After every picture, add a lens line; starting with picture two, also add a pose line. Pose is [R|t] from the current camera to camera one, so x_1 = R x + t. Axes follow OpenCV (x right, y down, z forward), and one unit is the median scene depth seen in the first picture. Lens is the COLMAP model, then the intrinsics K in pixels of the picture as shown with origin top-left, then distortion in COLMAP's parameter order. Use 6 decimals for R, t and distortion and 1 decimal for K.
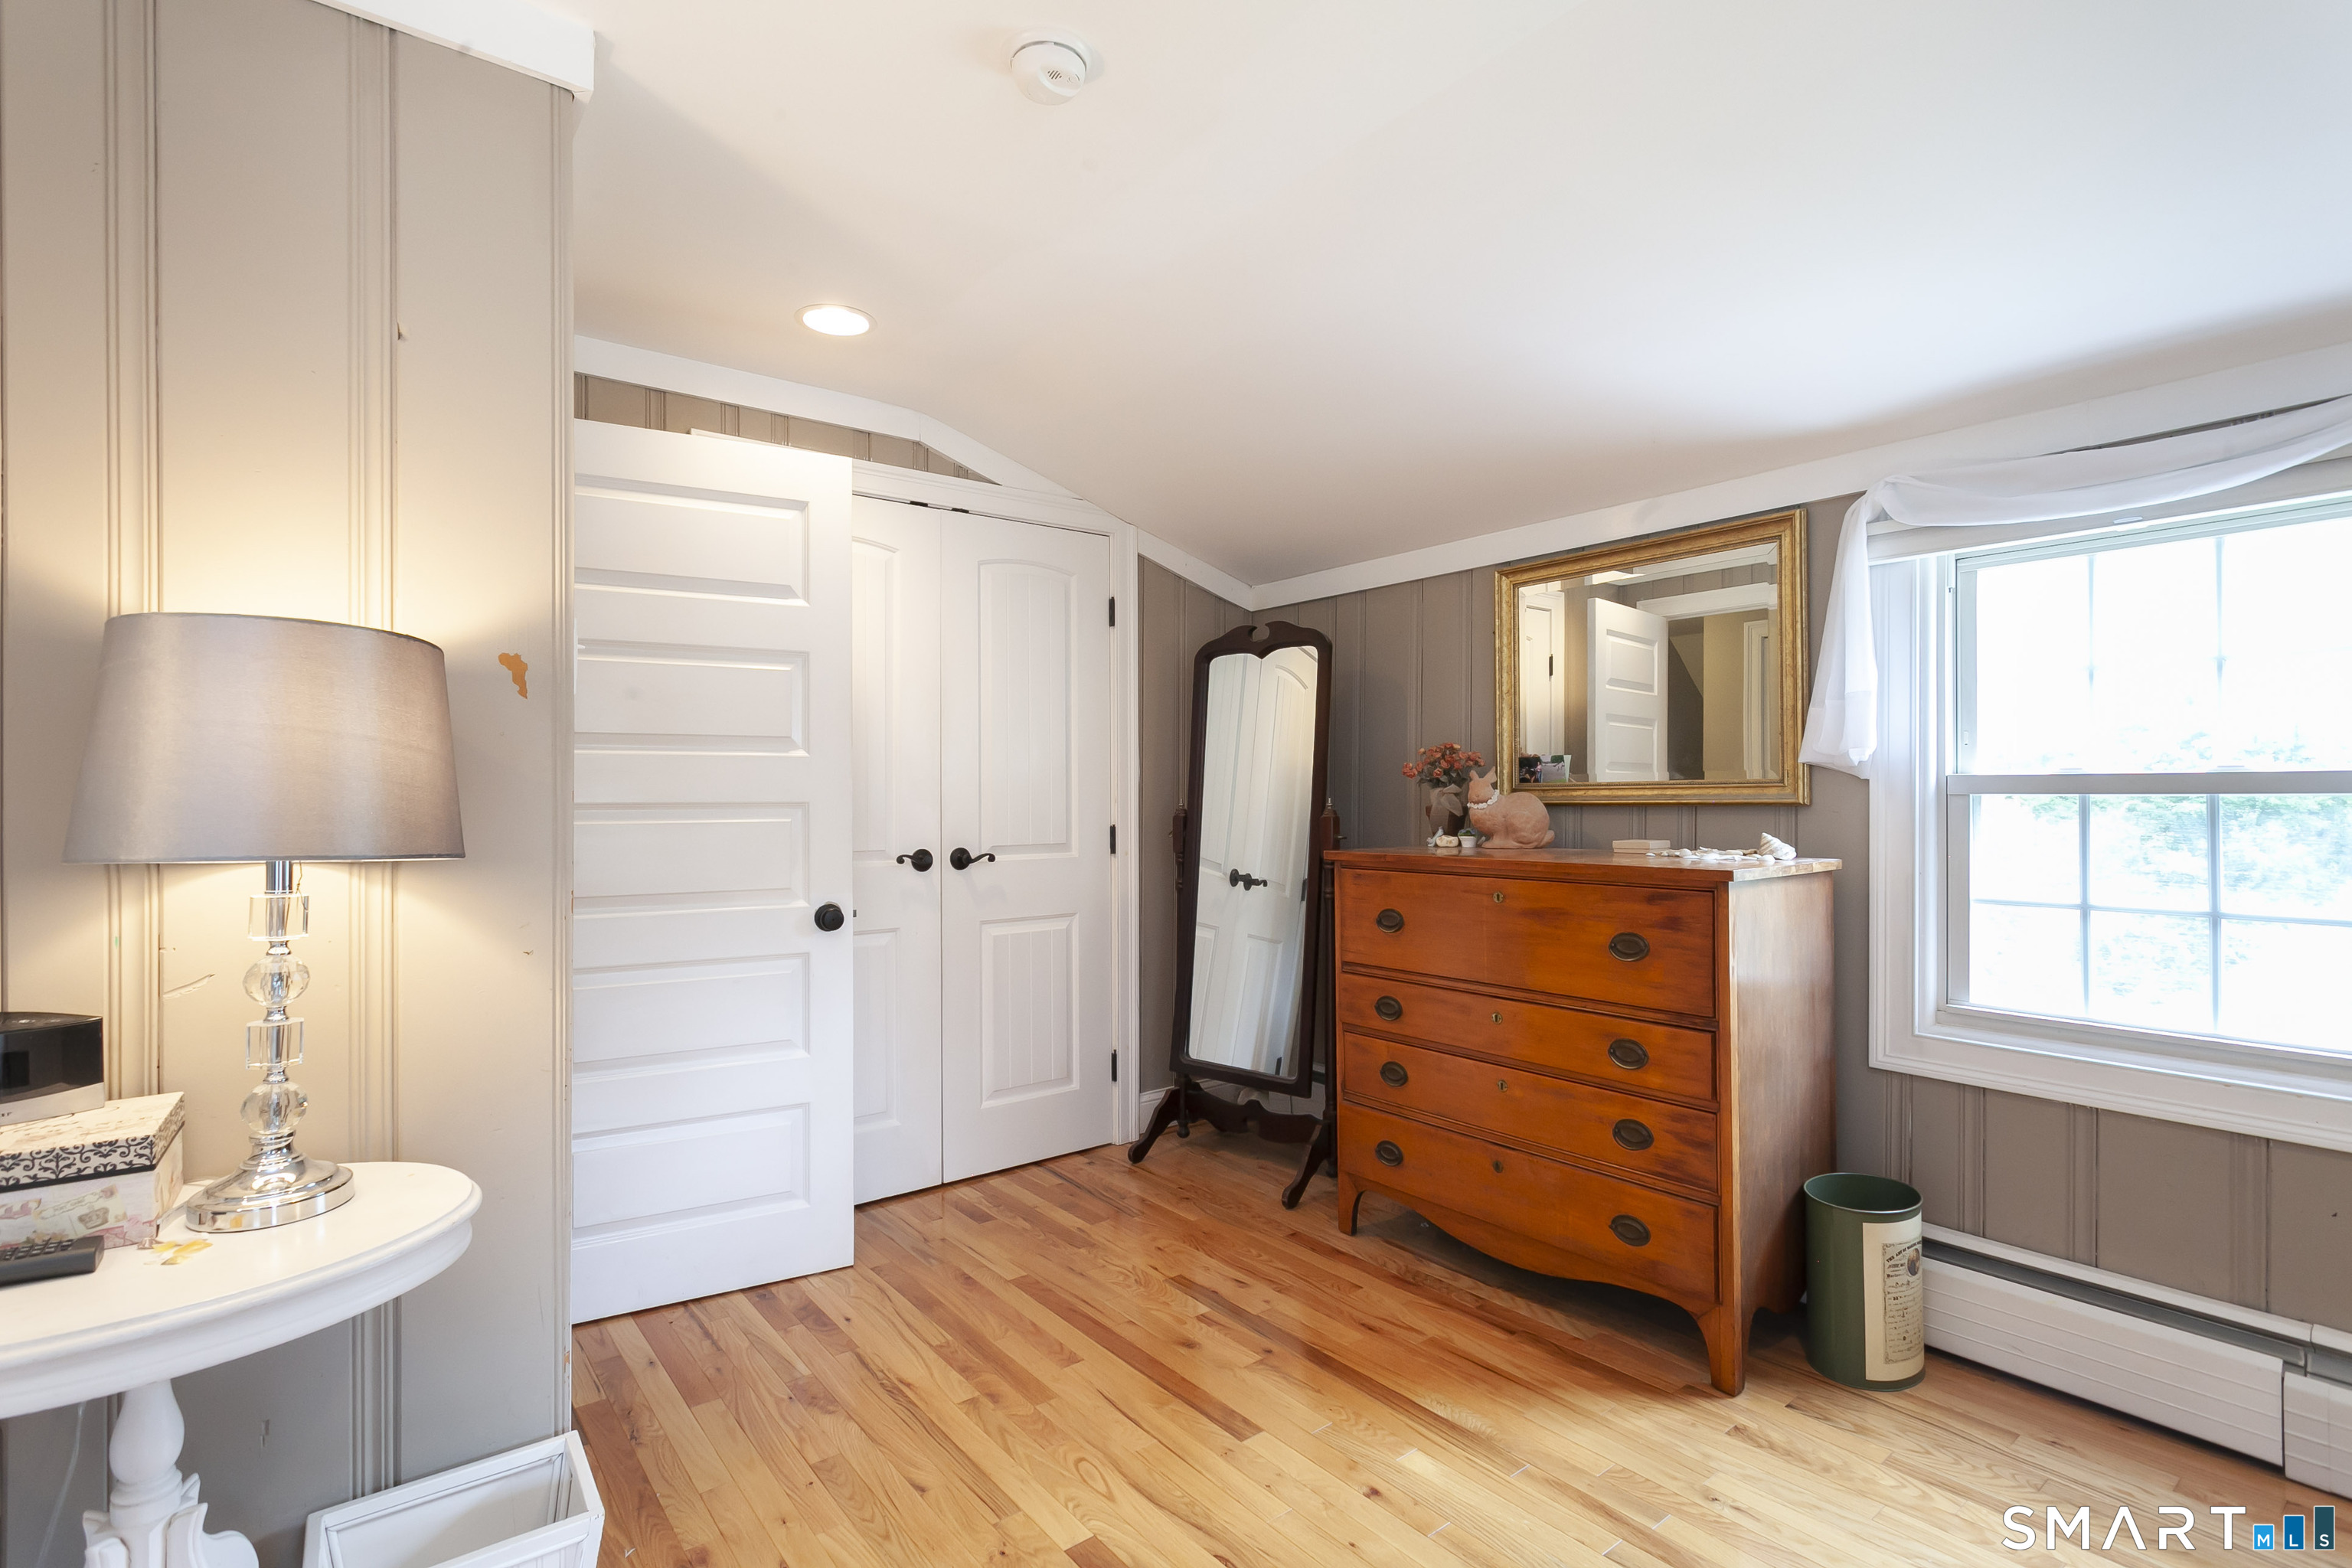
lens RADIAL K [[1113.8, 0, 1173.5], [0, 1113.8, 787.4], [0, 0, 1]] dist [0.004376, -0.000662]
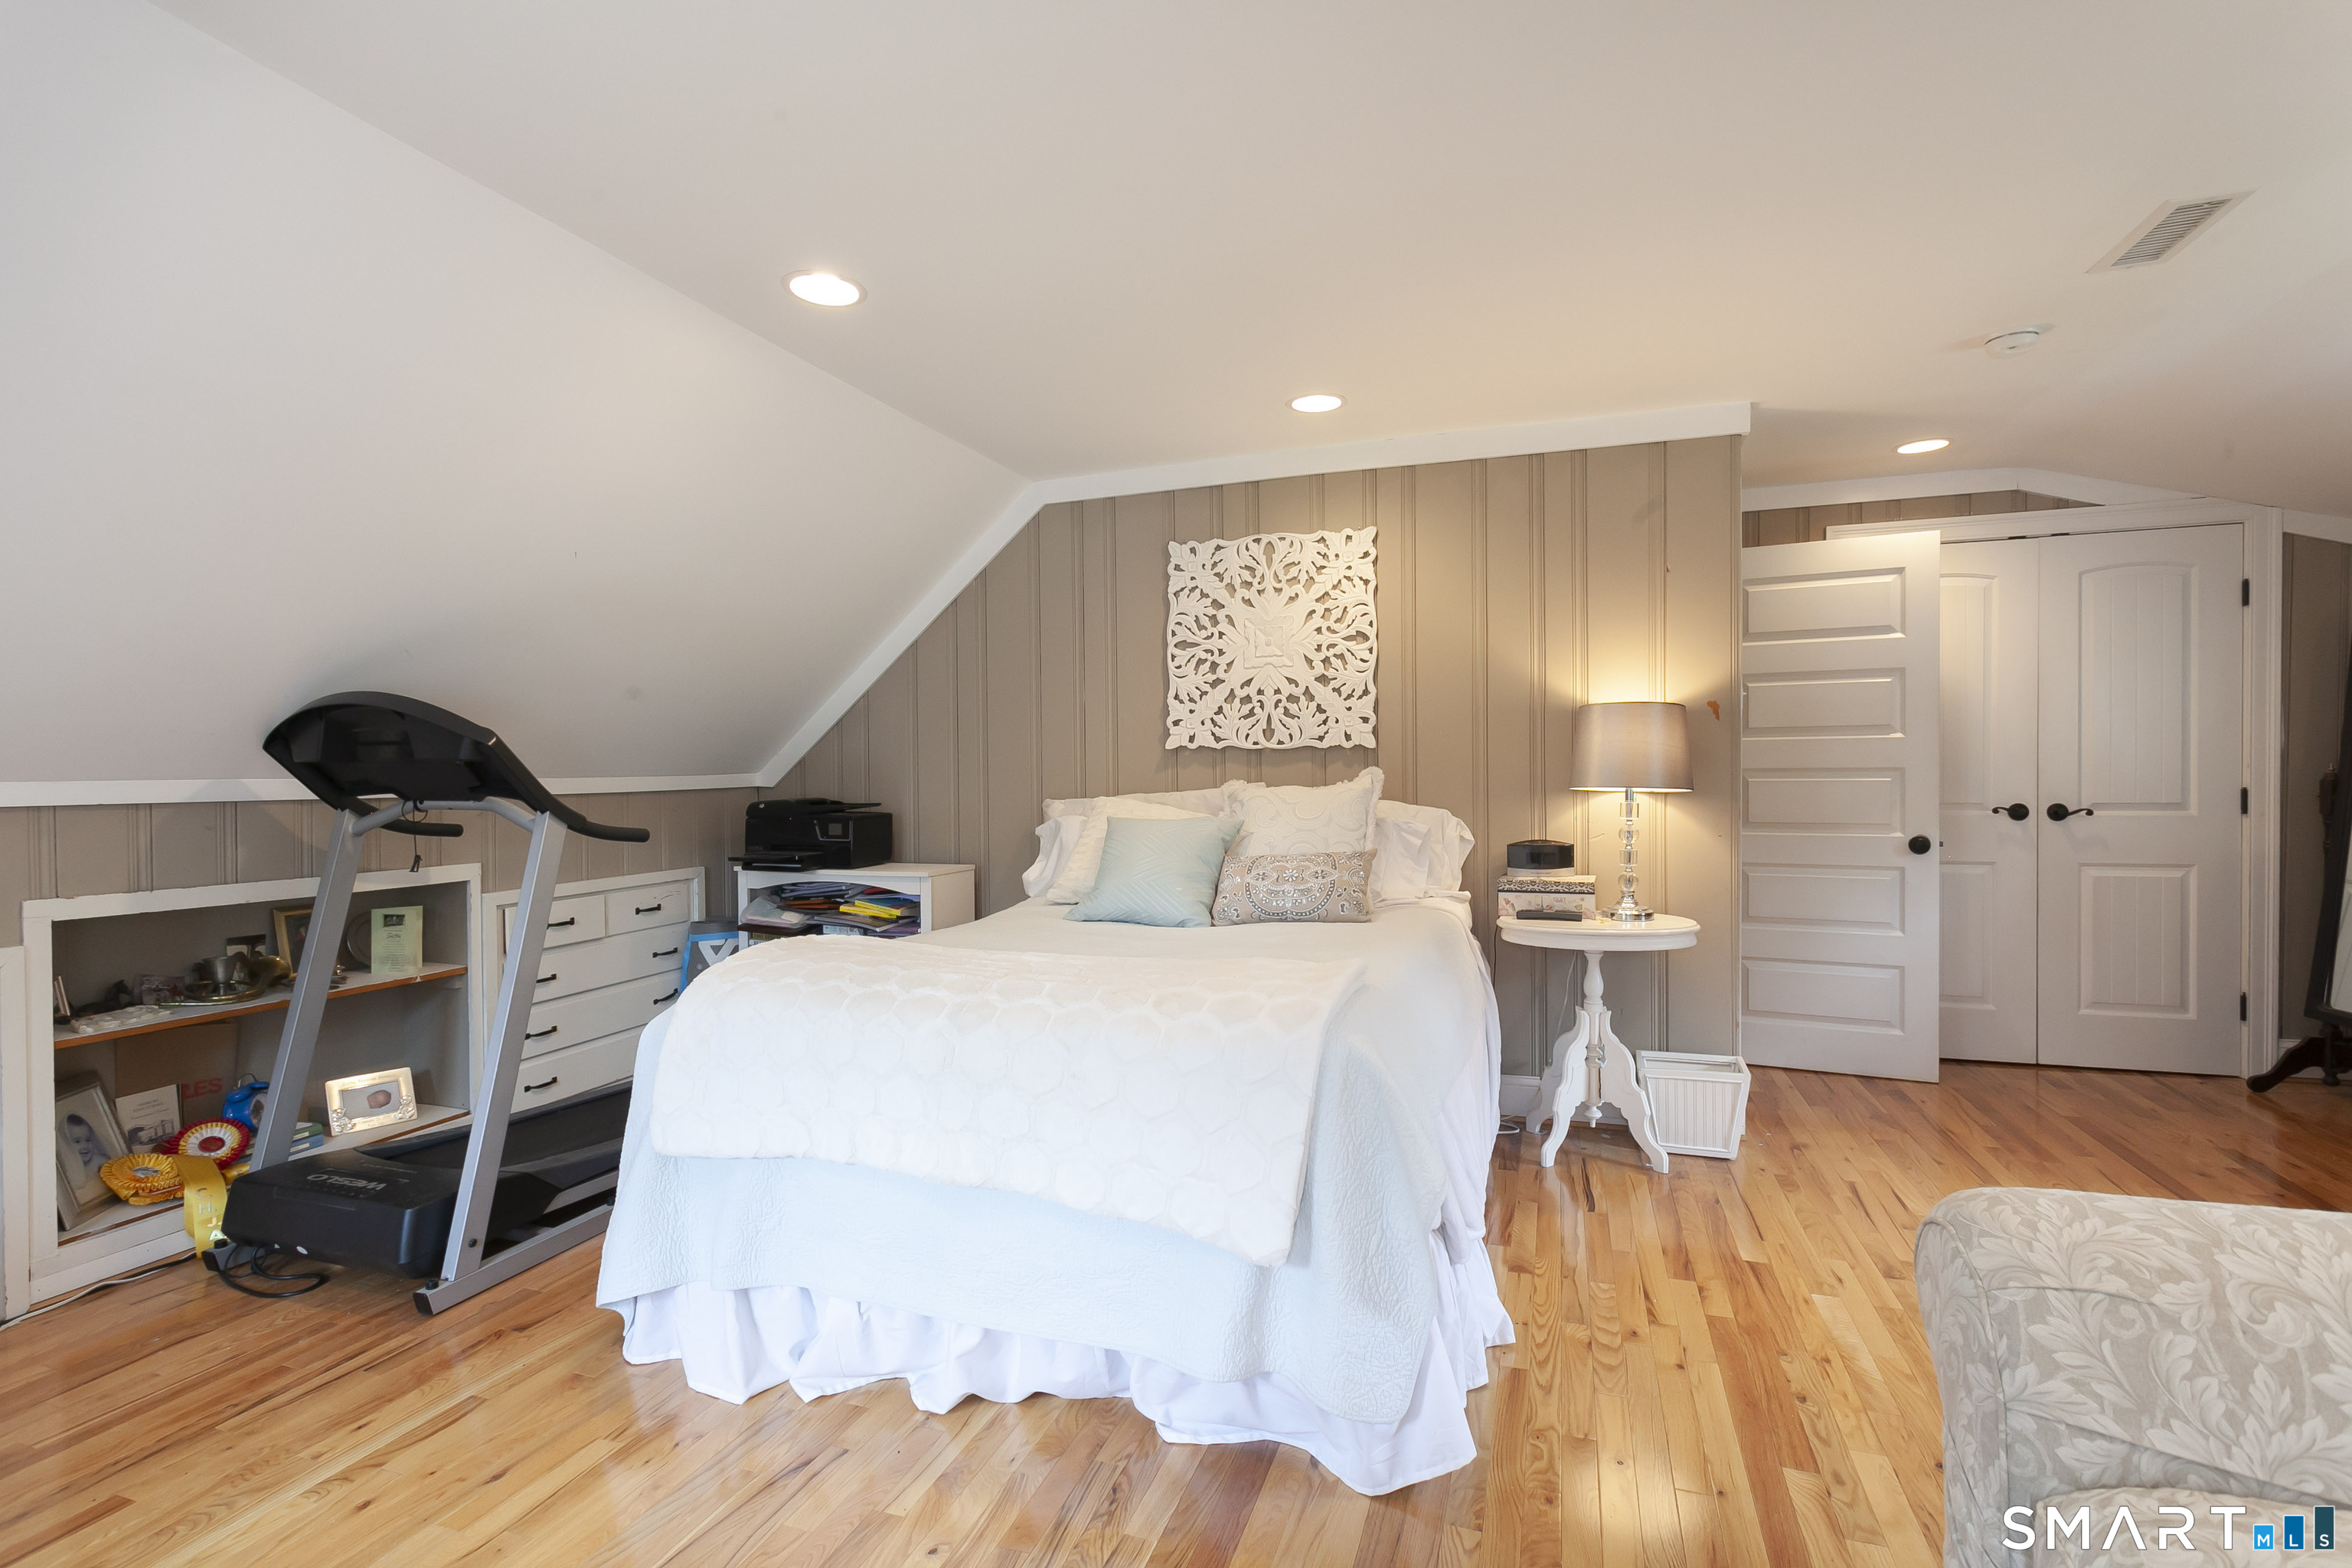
lens RADIAL K [[1113.8, 0, 1168.0], [0, 1113.8, 790.2], [0, 0, 1]] dist [0.004376, -0.000662]
pose [[0.540995, 0.015094, -0.840891, 0.402202], [0.012759, 0.999577, 0.026151, -0.008022], [0.840929, -0.024876, 0.540573, -0.651470]]
